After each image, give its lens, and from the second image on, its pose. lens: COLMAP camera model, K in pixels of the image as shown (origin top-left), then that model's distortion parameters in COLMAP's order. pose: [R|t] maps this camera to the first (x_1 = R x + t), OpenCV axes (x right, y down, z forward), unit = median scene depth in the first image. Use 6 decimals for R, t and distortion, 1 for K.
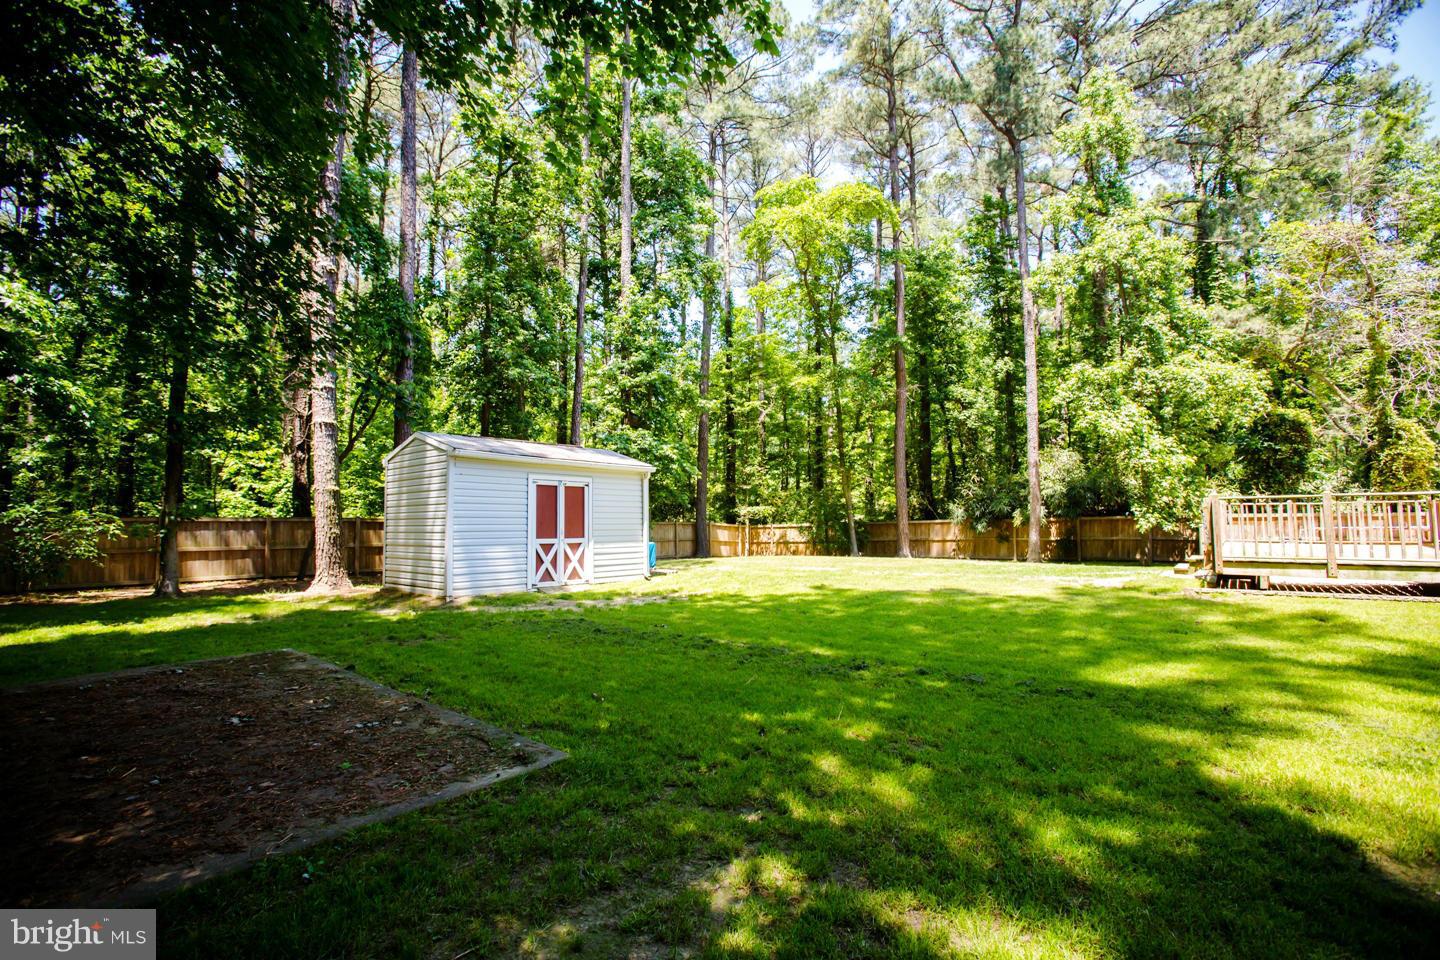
lens RADIAL K [[674.6, 0, 705.4], [0, 674.6, 484.2], [0, 0, 1]] dist [-0.078233, 0.029969]
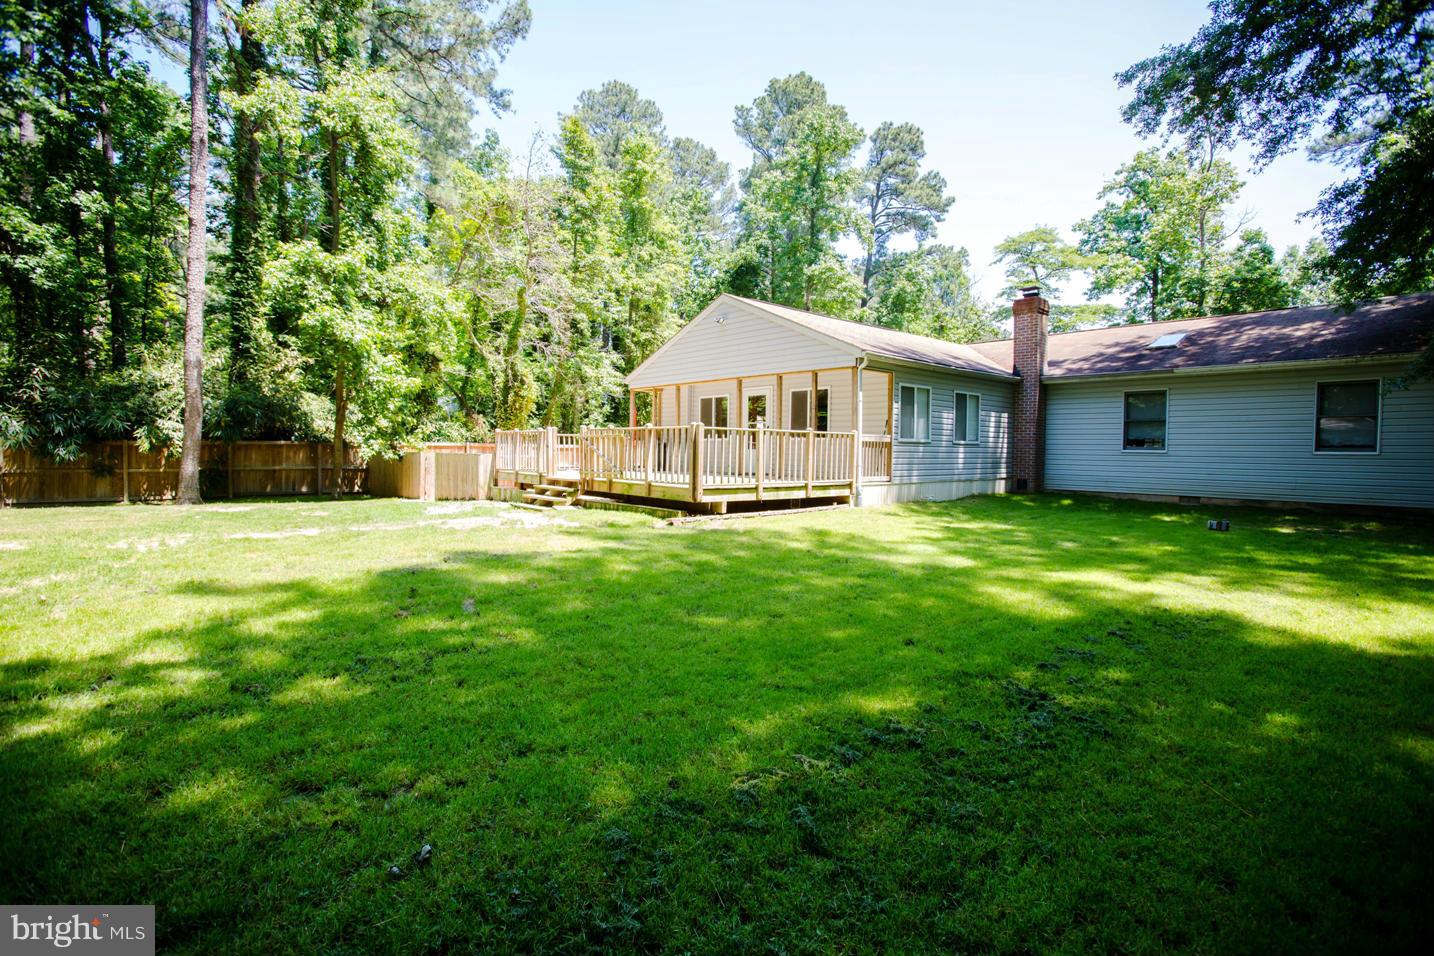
lens RADIAL K [[671.8, 0, 702.5], [0, 671.8, 482.2], [0, 0, 1]] dist [-0.078233, 0.029969]
pose [[0.132877, -0.035640, 0.990492, -0.129301], [-0.071466, 0.996407, 0.045440, 0.029181], [-0.988553, -0.076824, 0.129852, 0.430832]]
